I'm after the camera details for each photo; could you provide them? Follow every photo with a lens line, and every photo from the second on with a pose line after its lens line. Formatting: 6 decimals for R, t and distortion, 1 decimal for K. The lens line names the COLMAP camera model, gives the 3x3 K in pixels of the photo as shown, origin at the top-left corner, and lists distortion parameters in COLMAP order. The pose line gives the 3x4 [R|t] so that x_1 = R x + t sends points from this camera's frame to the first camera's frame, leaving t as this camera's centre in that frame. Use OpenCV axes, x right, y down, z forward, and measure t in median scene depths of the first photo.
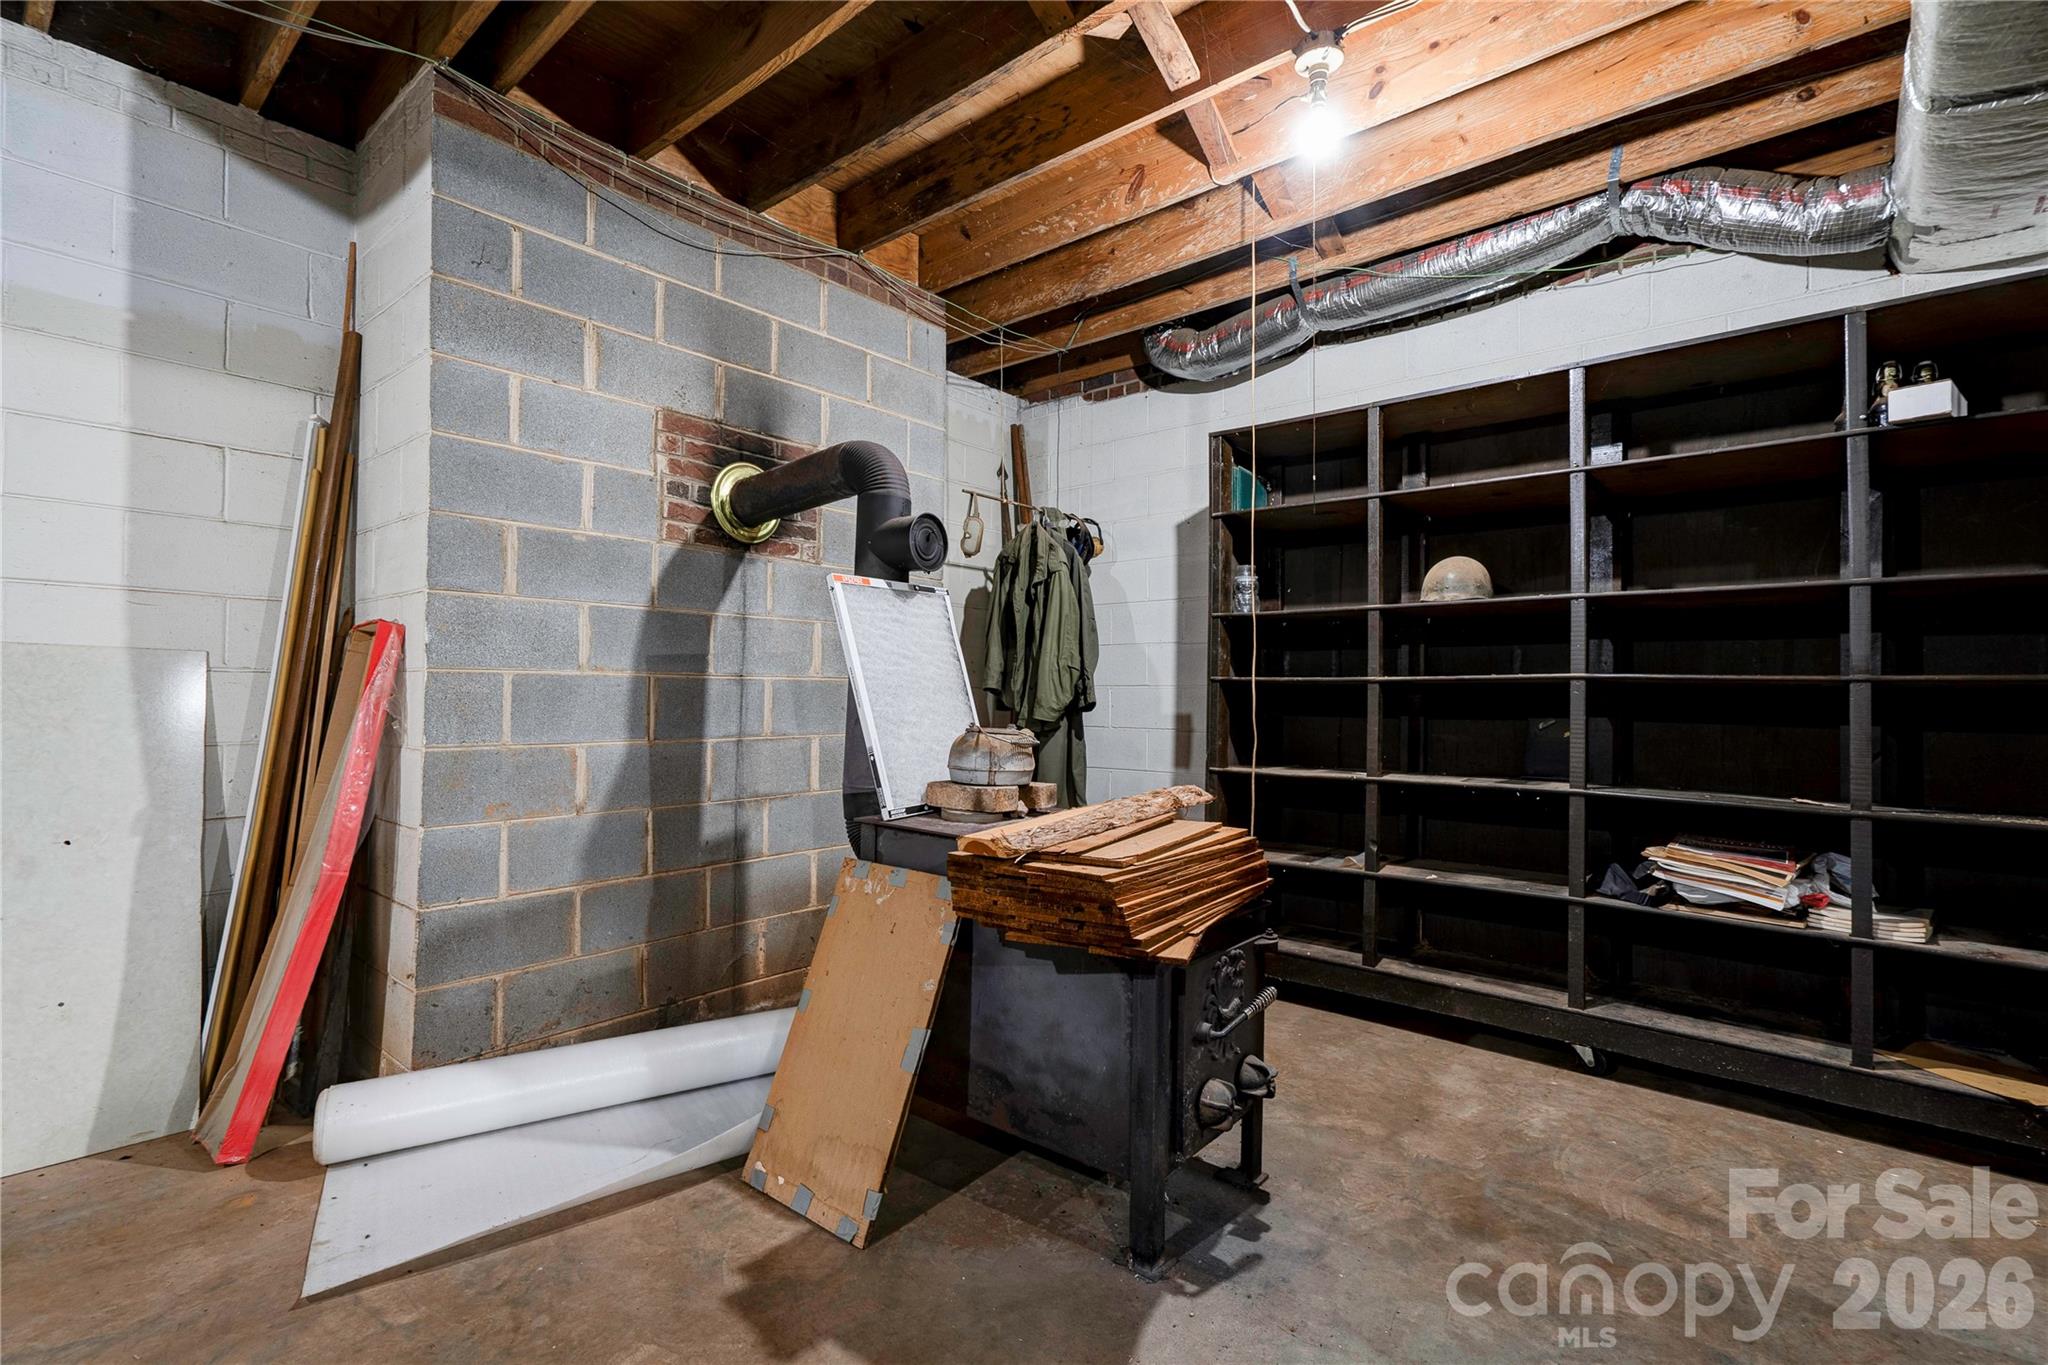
lens RADIAL K [[940.6, 0, 1015.4], [0, 940.6, 677.6], [0, 0, 1]] dist [-0.002354, 0.009830]
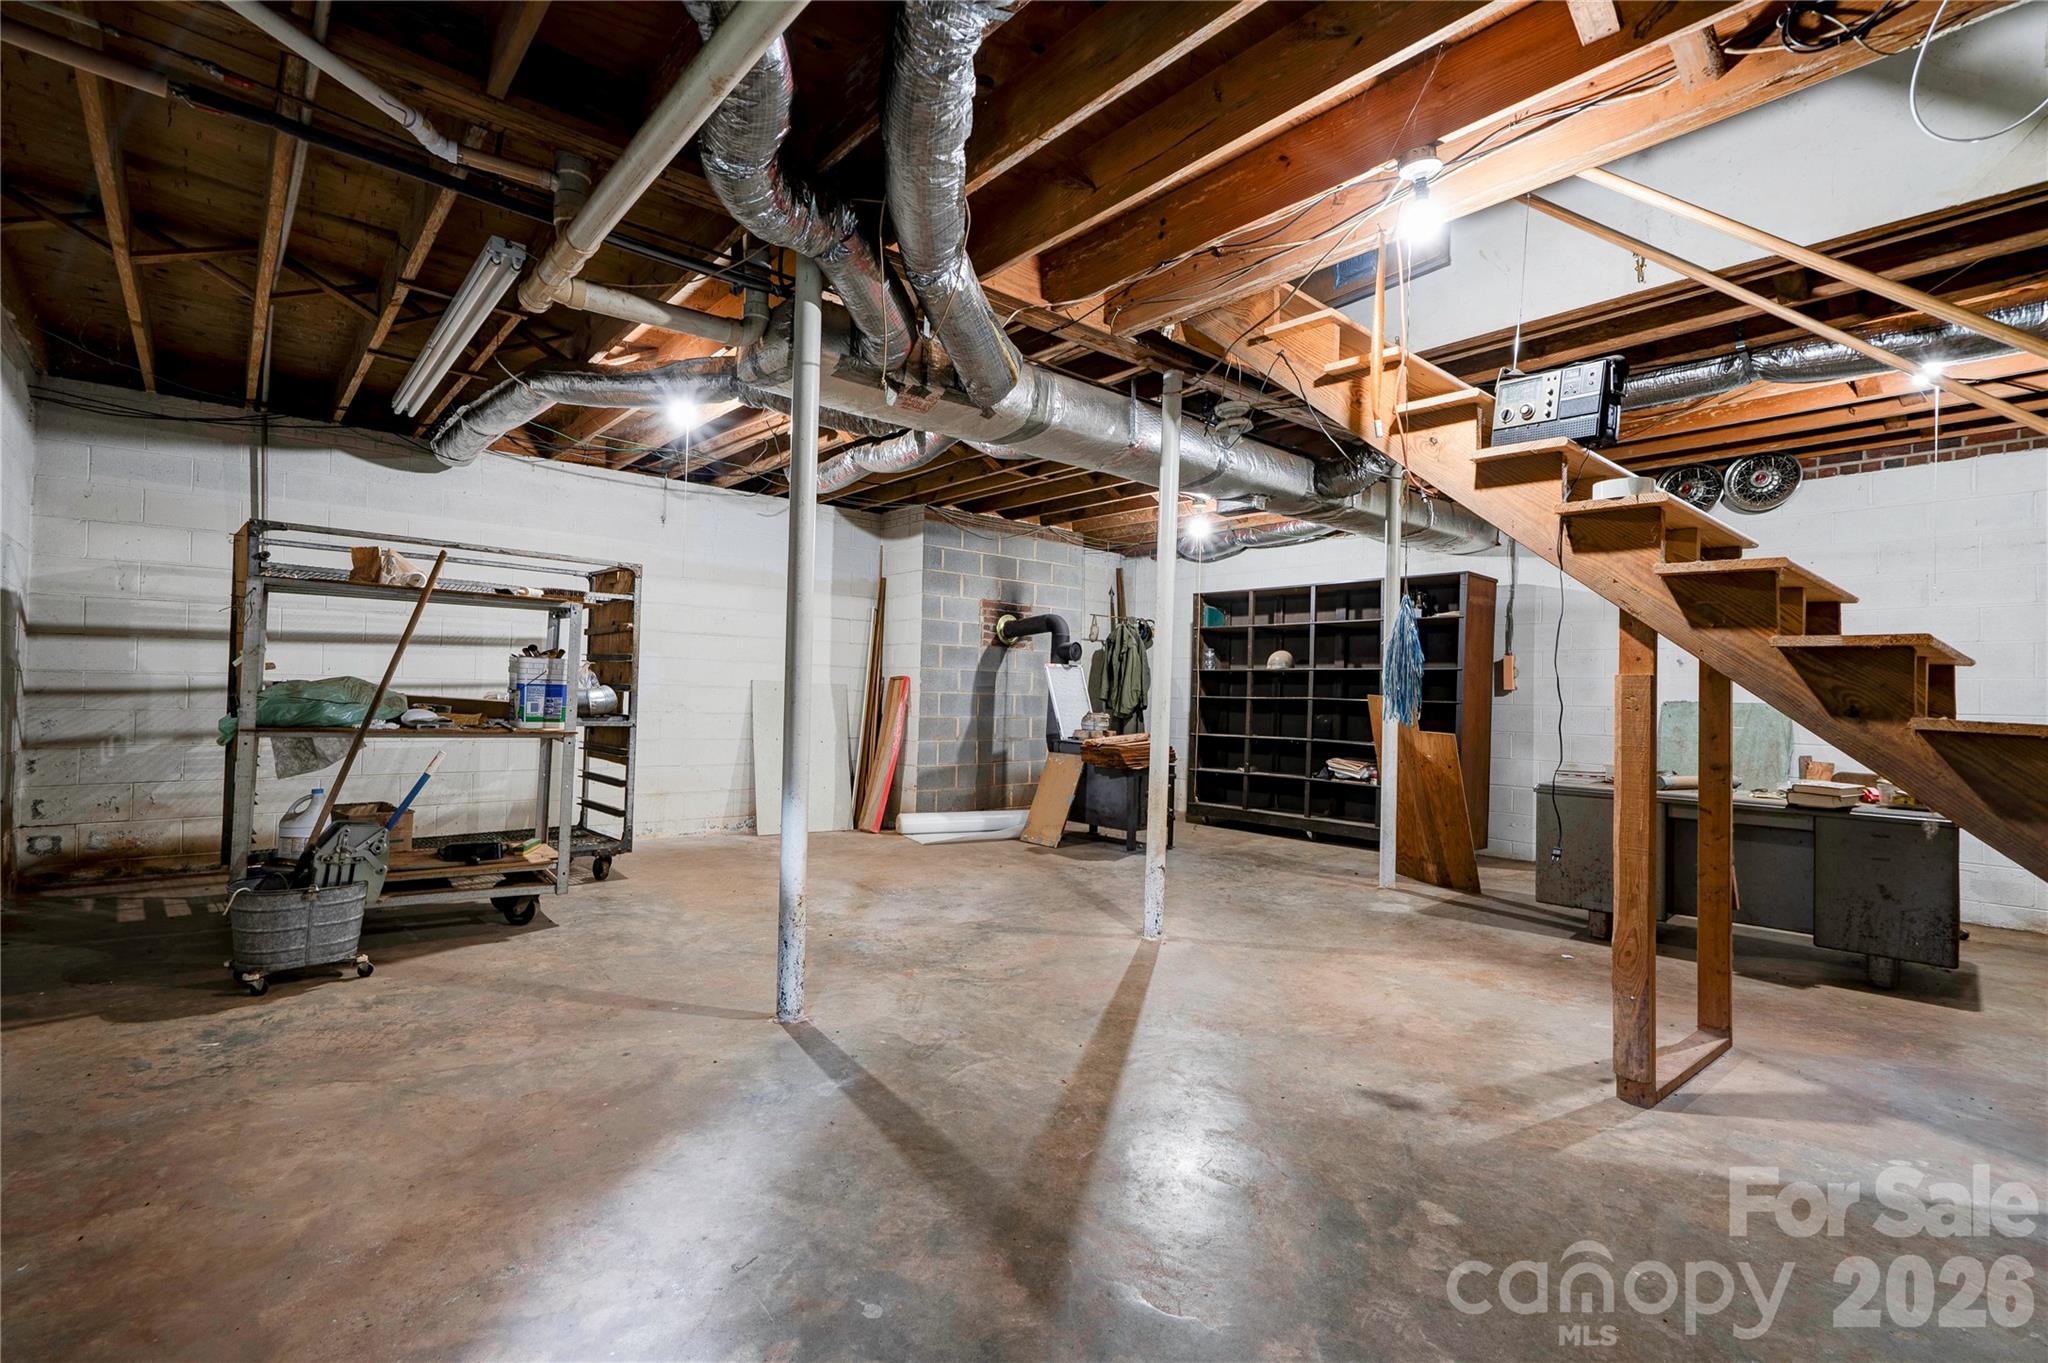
lens RADIAL K [[923.8, 0, 1031.2], [0, 923.8, 675.4], [0, 0, 1]] dist [-0.003048, 0.009395]
pose [[0.990618, 0.009960, -0.136298, 0.151561], [-0.011072, 0.999911, -0.007405, -0.037734], [0.136213, 0.008844, 0.990640, -1.727307]]
